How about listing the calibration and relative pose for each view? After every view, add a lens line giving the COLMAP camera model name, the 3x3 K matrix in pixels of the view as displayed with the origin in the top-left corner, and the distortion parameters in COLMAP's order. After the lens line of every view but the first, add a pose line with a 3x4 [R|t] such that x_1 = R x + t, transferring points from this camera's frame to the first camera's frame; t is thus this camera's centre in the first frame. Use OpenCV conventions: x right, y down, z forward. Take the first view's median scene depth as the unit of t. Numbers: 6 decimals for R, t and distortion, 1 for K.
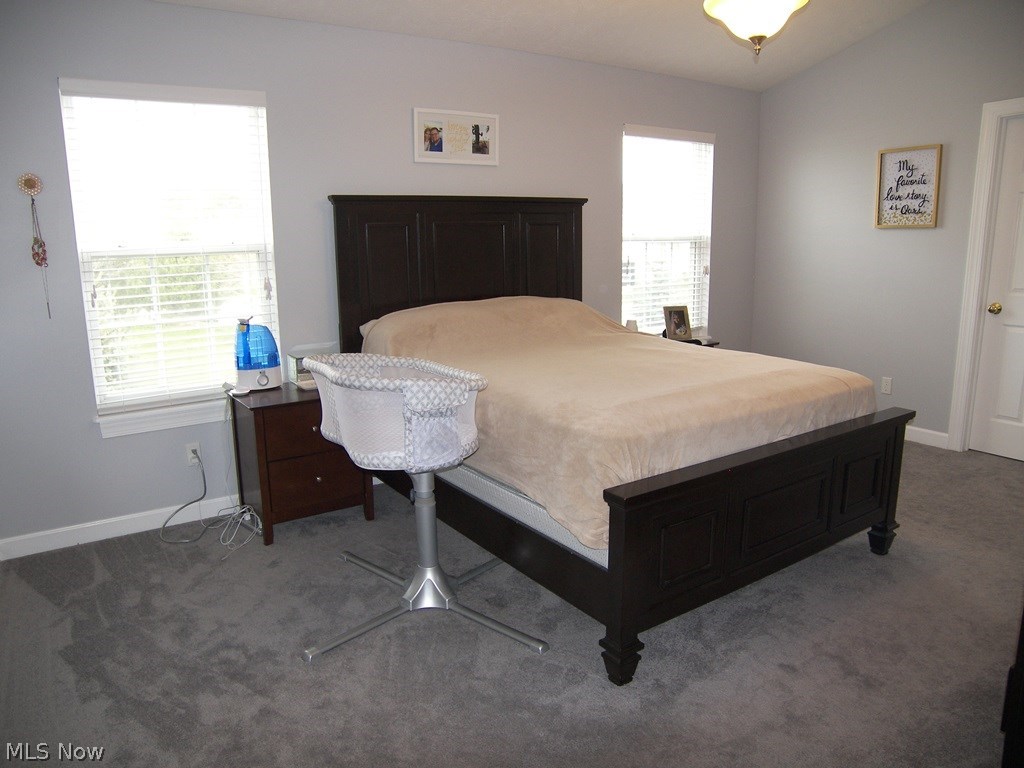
lens RADIAL K [[713.2, 0, 508.3], [0, 713.2, 379.7], [0, 0, 1]] dist [-0.003066, 0.000143]
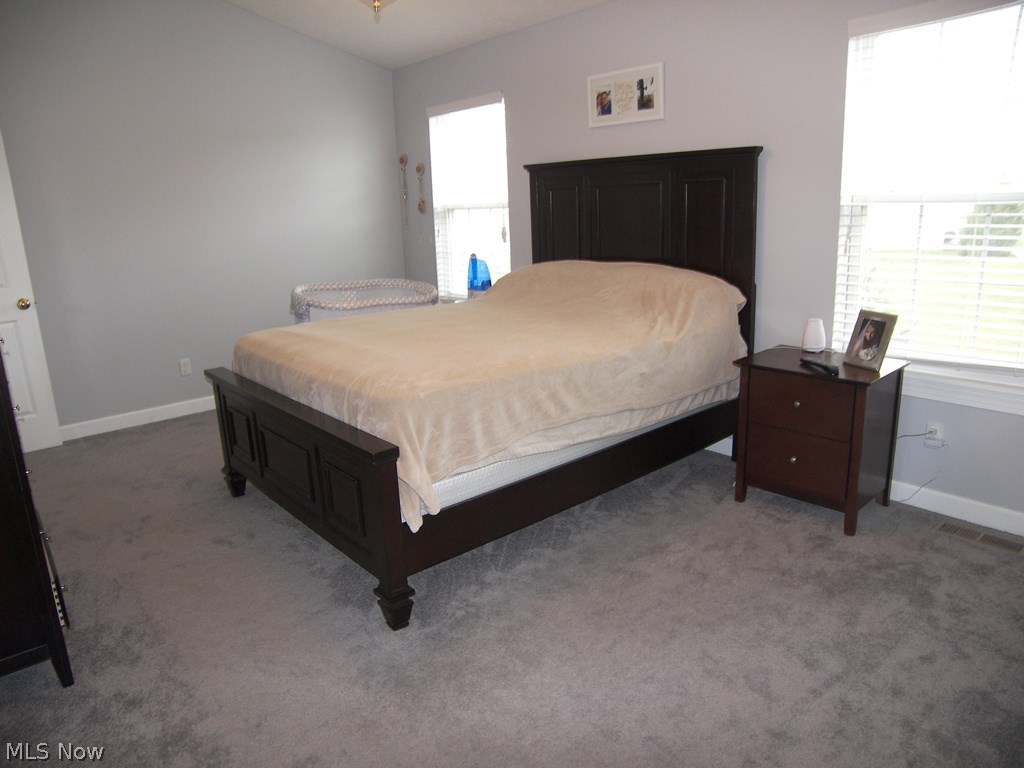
lens RADIAL K [[713.2, 0, 508.3], [0, 713.2, 379.7], [0, 0, 1]] dist [-0.003066, 0.000143]
pose [[0.138054, 0.255746, -0.956836, 0.977859], [-0.176137, 0.957026, 0.230384, -0.164857], [0.974637, 0.136729, 0.177168, 0.731693]]
